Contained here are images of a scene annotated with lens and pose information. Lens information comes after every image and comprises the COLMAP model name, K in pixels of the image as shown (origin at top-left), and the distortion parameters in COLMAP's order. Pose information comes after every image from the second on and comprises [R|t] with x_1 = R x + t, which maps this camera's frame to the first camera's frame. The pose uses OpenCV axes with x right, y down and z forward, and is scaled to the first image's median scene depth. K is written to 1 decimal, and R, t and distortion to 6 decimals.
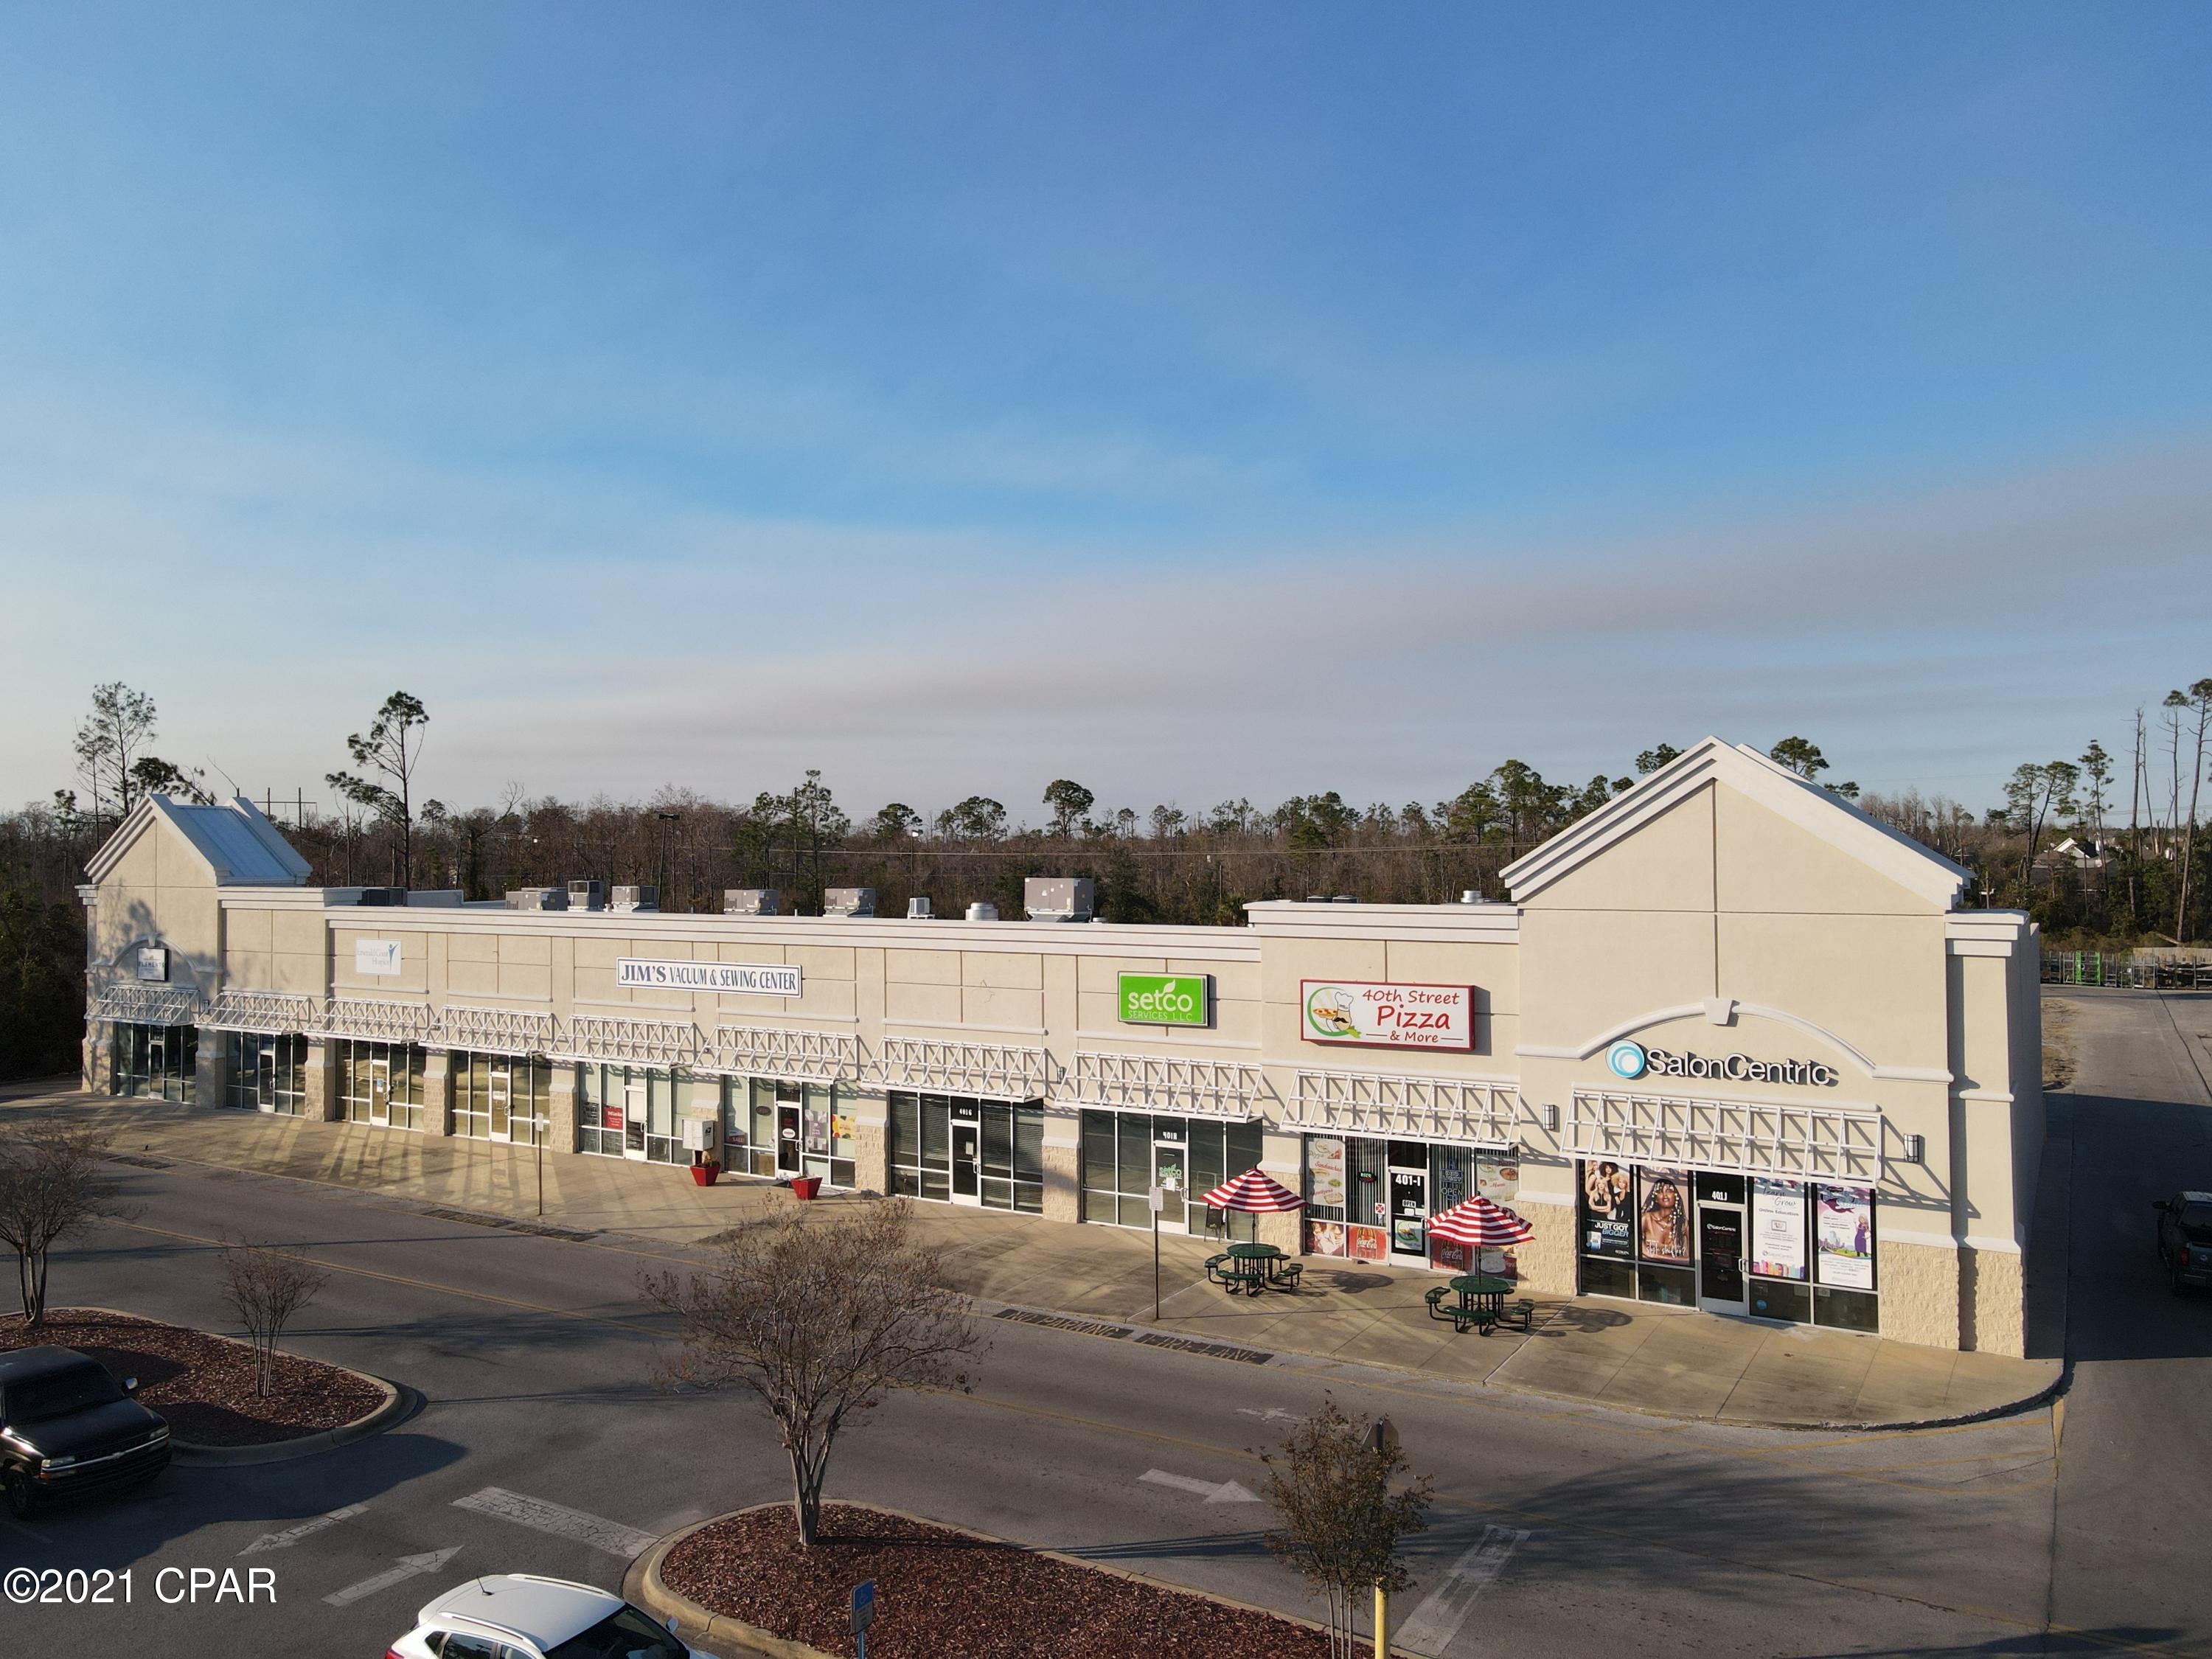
lens RADIAL K [[1636.4, 0, 1106.0], [0, 1636.4, 829.5], [0, 0, 1]] dist [-0.013089, 0.057845]
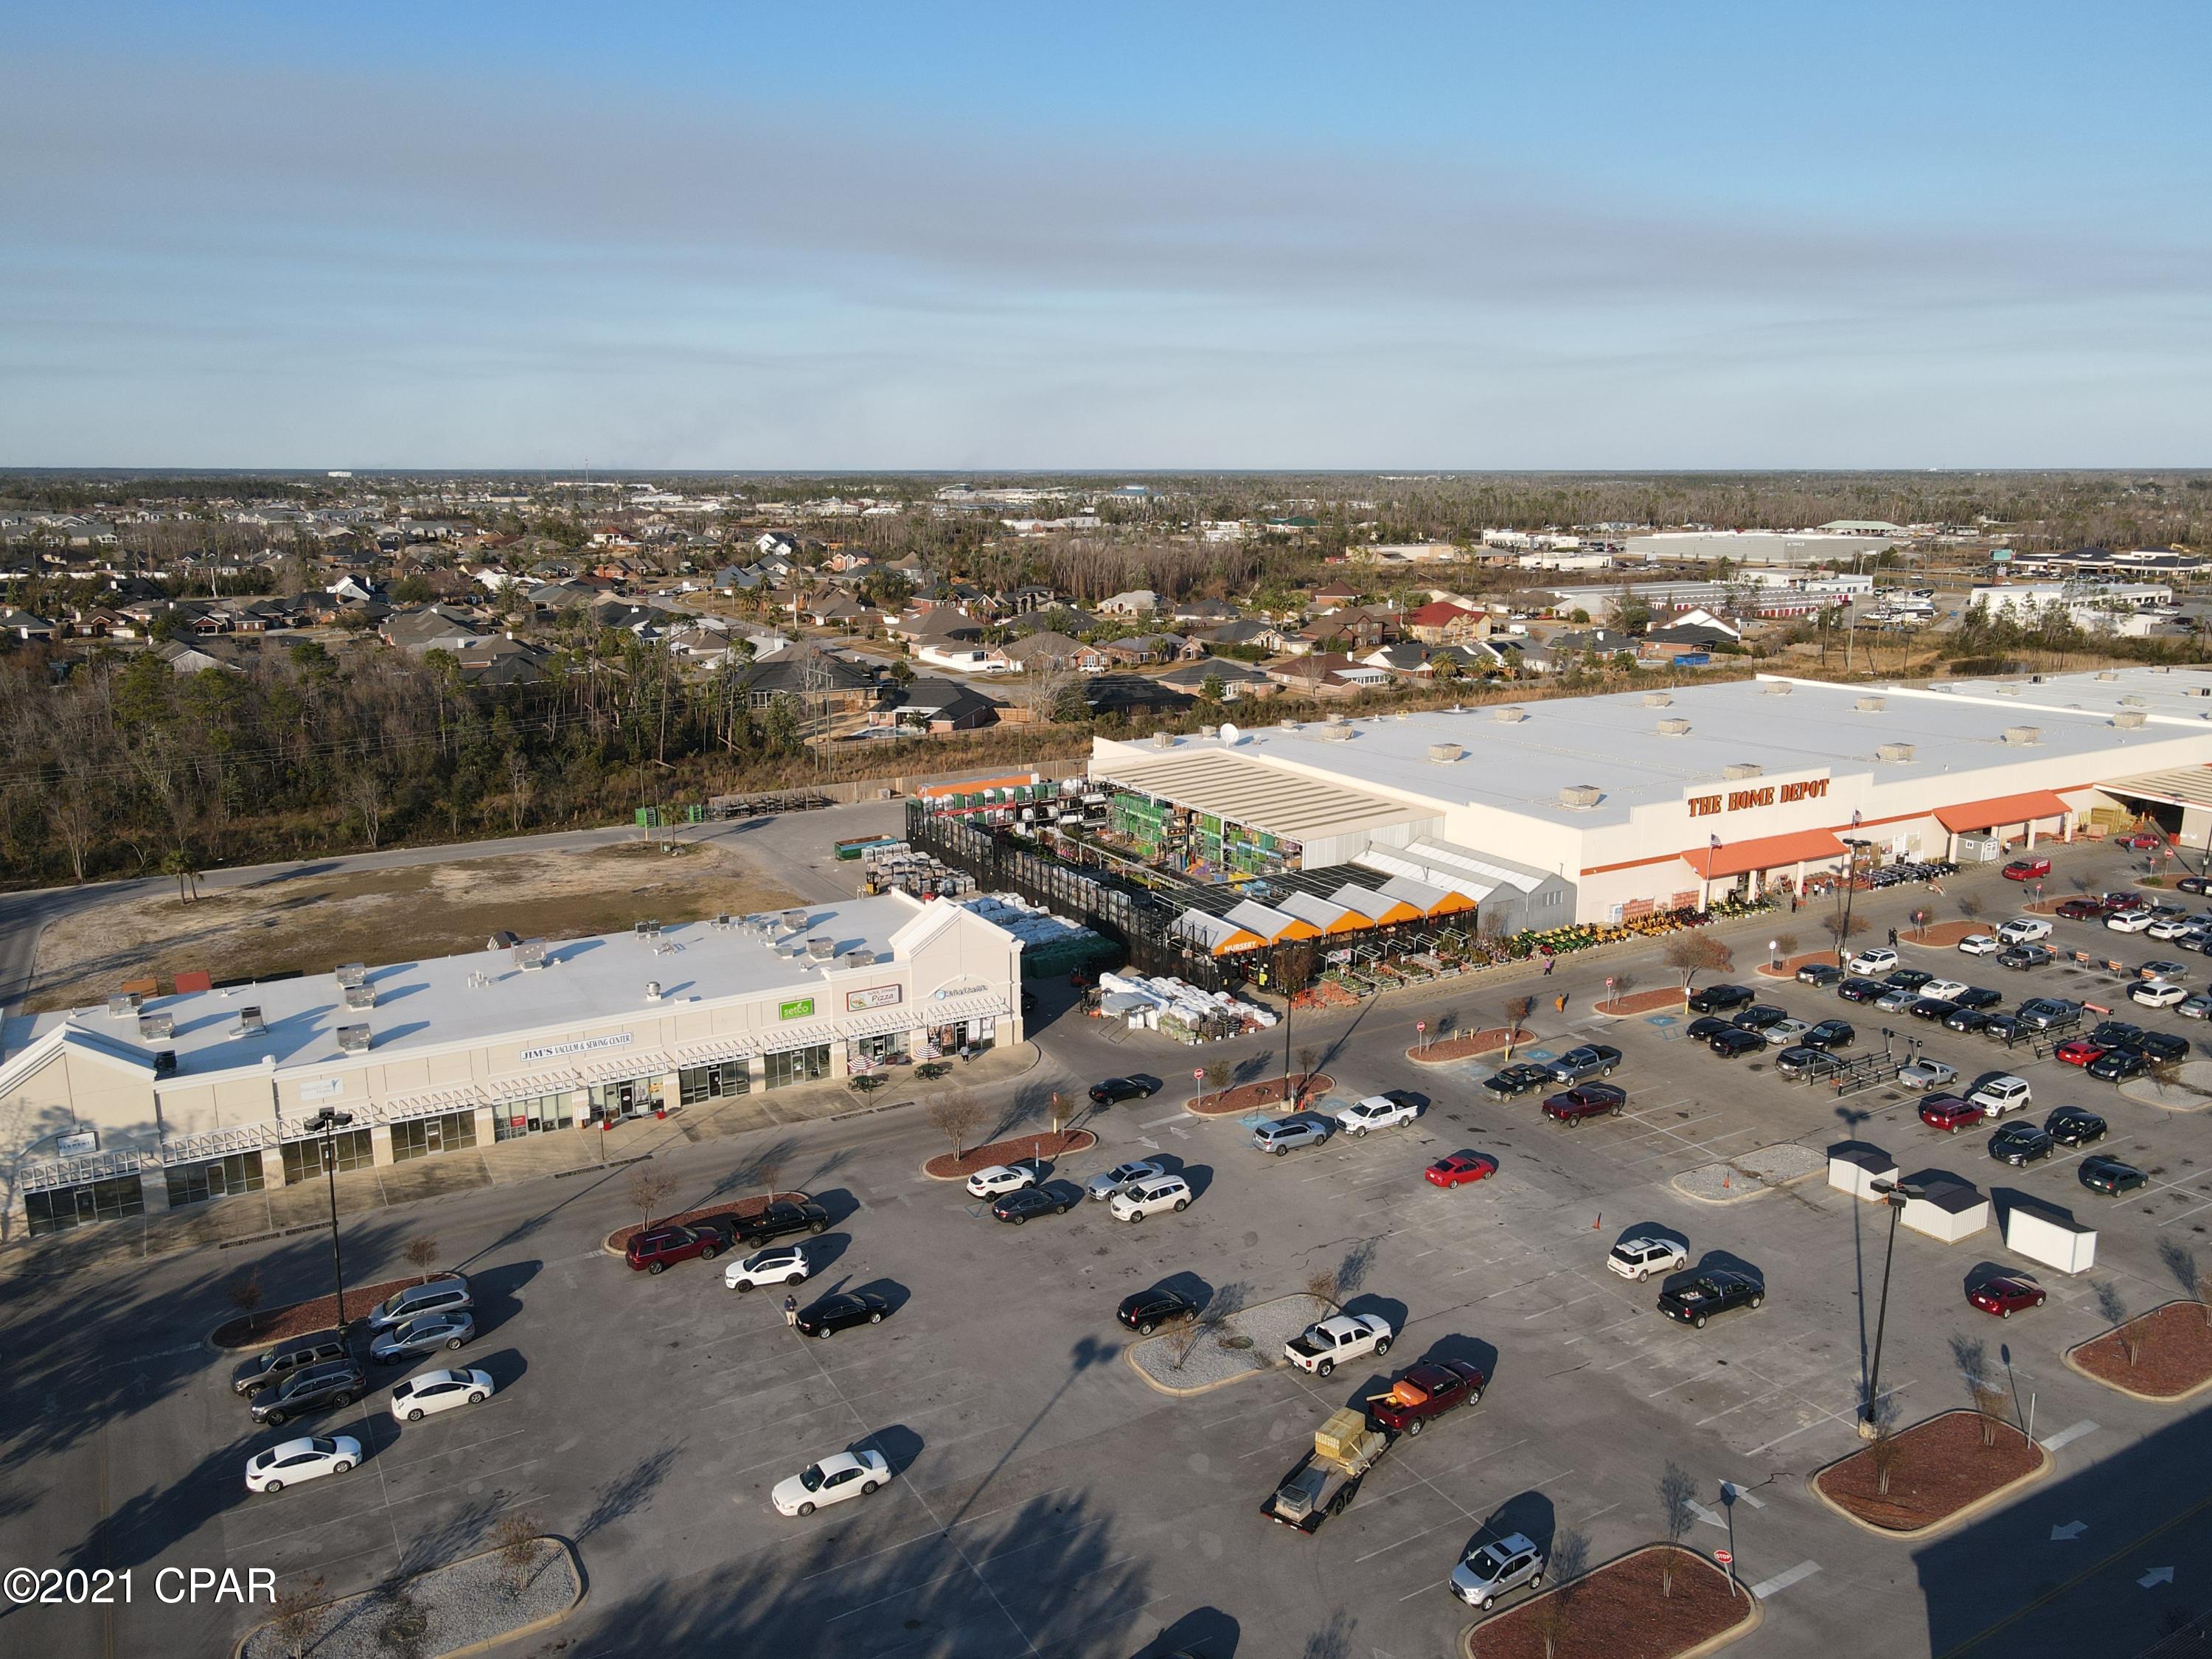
lens RADIAL K [[1636.4, 0, 1106.0], [0, 1636.4, 829.5], [0, 0, 1]] dist [-0.013089, 0.057845]
pose [[0.477023, -0.188620, 0.858412, -1.935962], [-0.016013, 0.974672, 0.223065, -0.784626], [-0.878745, -0.120153, 0.461920, -0.727543]]
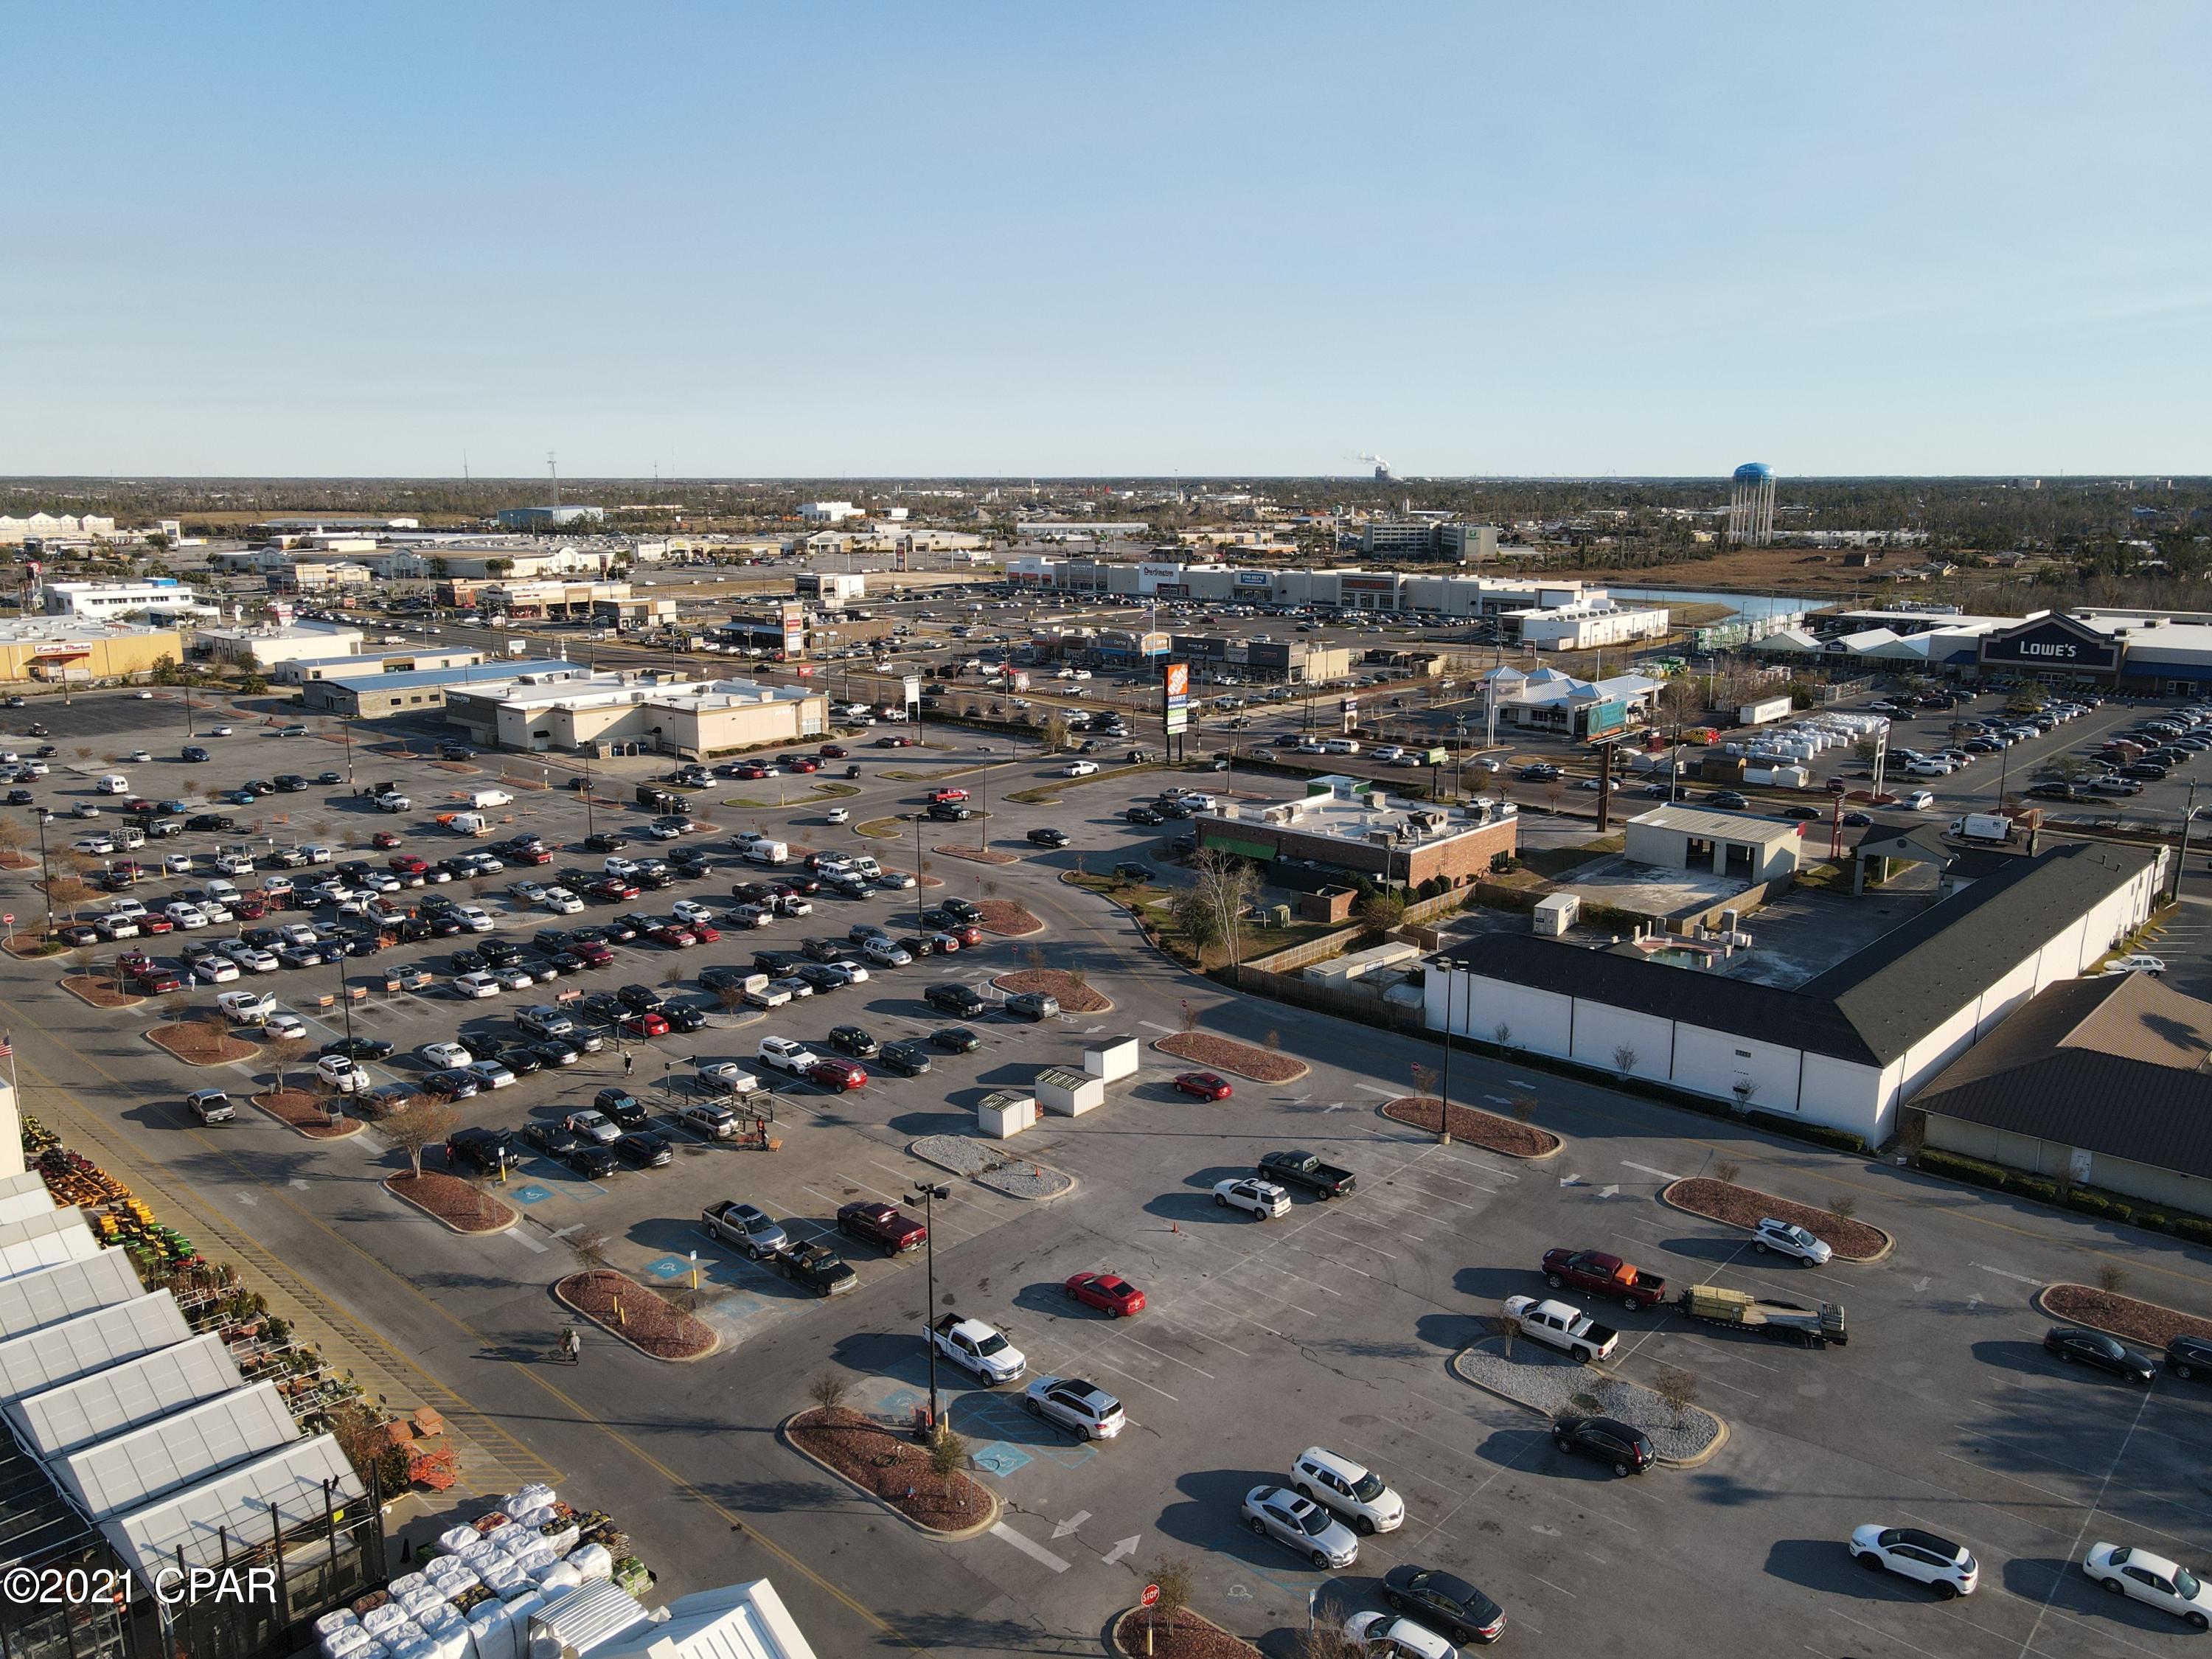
lens RADIAL K [[1636.4, 0, 1106.0], [0, 1636.4, 829.5], [0, 0, 1]] dist [-0.013089, 0.057845]
pose [[-0.981902, -0.037370, 0.185666, -0.120766], [0.001266, 0.979022, 0.203750, -0.740353], [-0.189385, 0.200298, -0.961257, 1.620751]]
